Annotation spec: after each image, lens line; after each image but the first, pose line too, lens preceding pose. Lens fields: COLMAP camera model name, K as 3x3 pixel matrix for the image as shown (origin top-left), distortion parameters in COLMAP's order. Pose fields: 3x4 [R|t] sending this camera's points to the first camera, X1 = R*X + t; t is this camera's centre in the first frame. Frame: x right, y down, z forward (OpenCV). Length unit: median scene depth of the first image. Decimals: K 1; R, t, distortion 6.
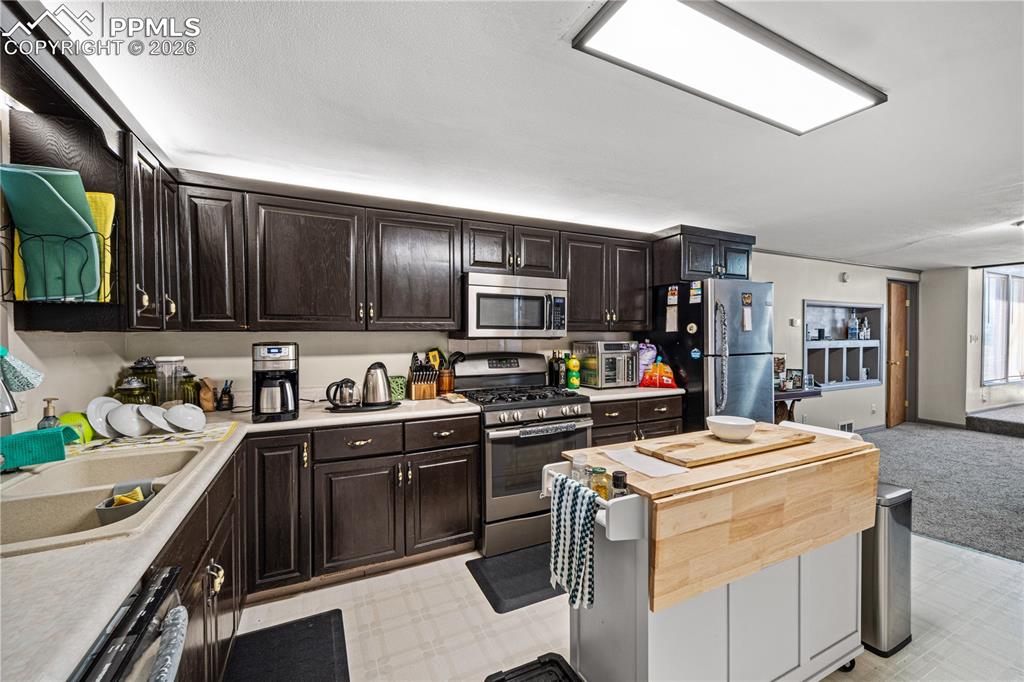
lens RADIAL K [[413.8, 0, 515.5], [0, 413.8, 335.8], [0, 0, 1]] dist [-0.000339, 0.001059]
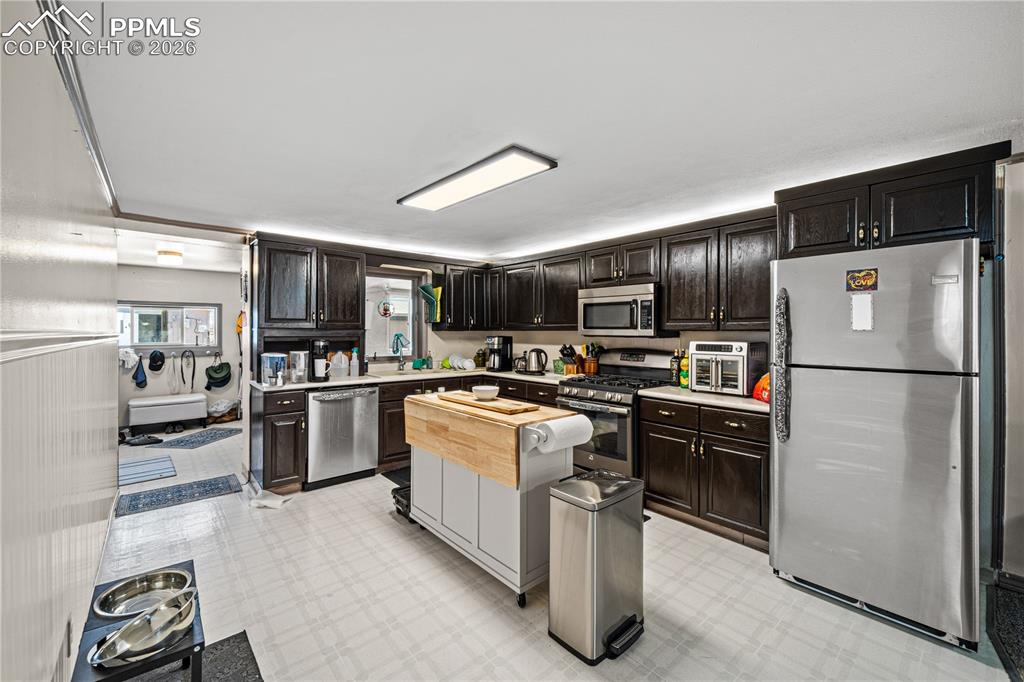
lens RADIAL K [[413.8, 0, 506.5], [0, 413.8, 335.8], [0, 0, 1]] dist [-0.000339, 0.001059]
pose [[0.248691, 0.010786, -0.968523, 1.112602], [-0.013710, 0.999877, 0.007615, -0.000992], [0.968486, 0.011385, 0.248808, 0.369066]]
